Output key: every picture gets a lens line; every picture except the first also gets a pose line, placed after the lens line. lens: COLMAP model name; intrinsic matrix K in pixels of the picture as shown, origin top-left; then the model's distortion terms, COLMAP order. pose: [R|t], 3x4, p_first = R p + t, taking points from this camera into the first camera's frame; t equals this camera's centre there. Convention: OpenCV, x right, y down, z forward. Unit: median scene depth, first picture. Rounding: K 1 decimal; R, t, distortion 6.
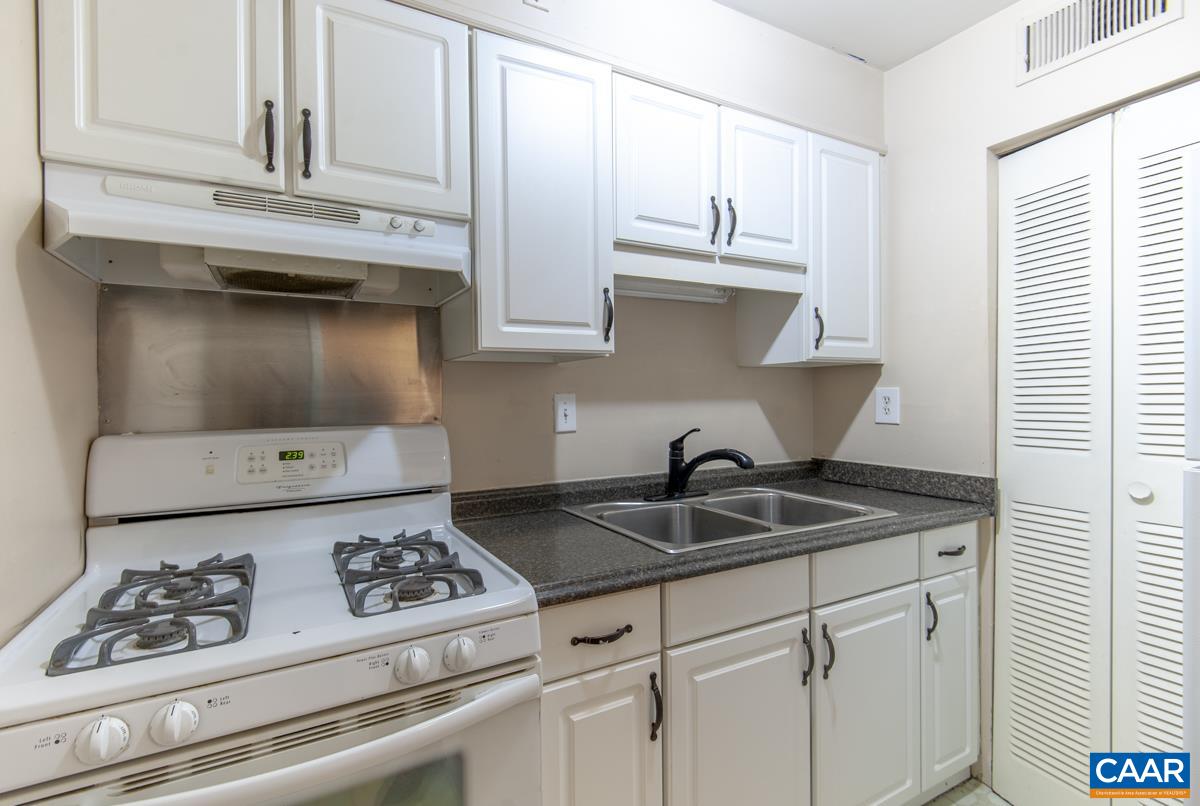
lens RADIAL K [[545.7, 0, 570.3], [0, 545.7, 397.7], [0, 0, 1]] dist [0.019613, -0.011200]
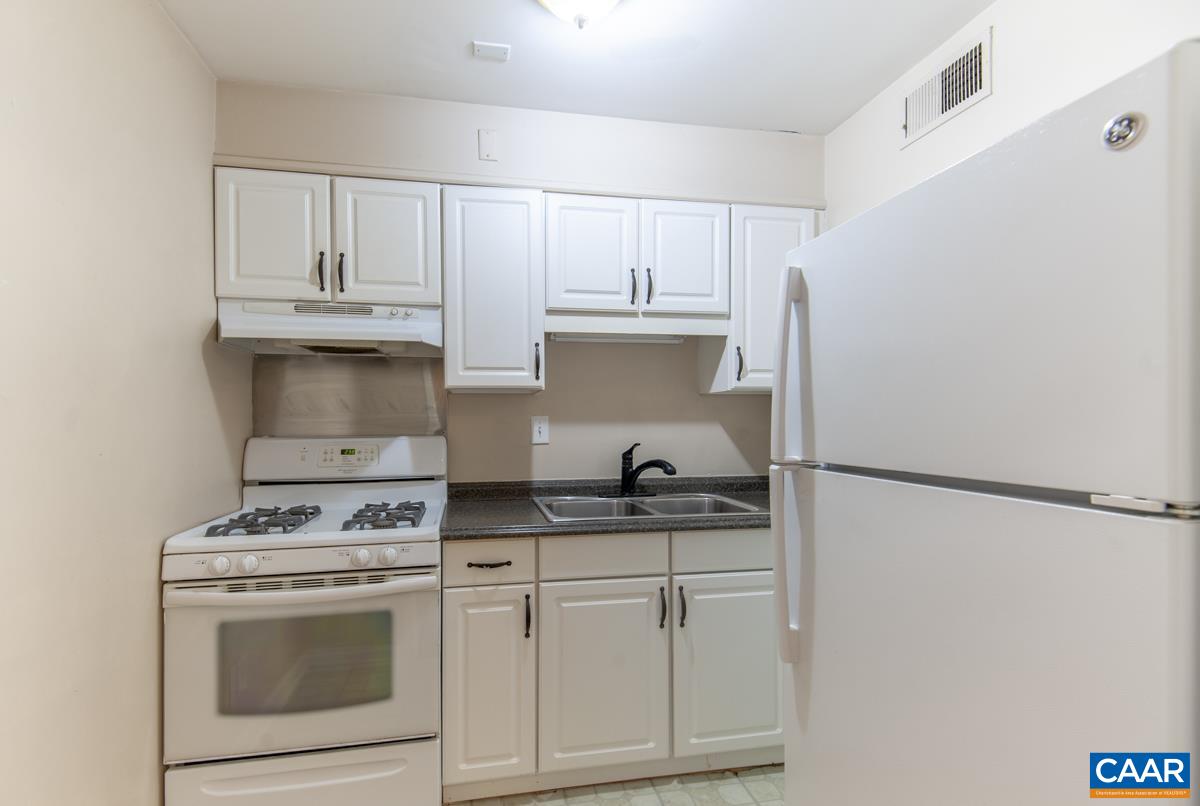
lens RADIAL K [[545.7, 0, 573.1], [0, 545.7, 422.7], [0, 0, 1]] dist [0.019613, -0.011200]
pose [[0.955395, 0.007038, -0.295246, 0.646459], [-0.006887, 0.999975, 0.001550, 0.009173], [0.295249, 0.000553, 0.955420, -0.395246]]
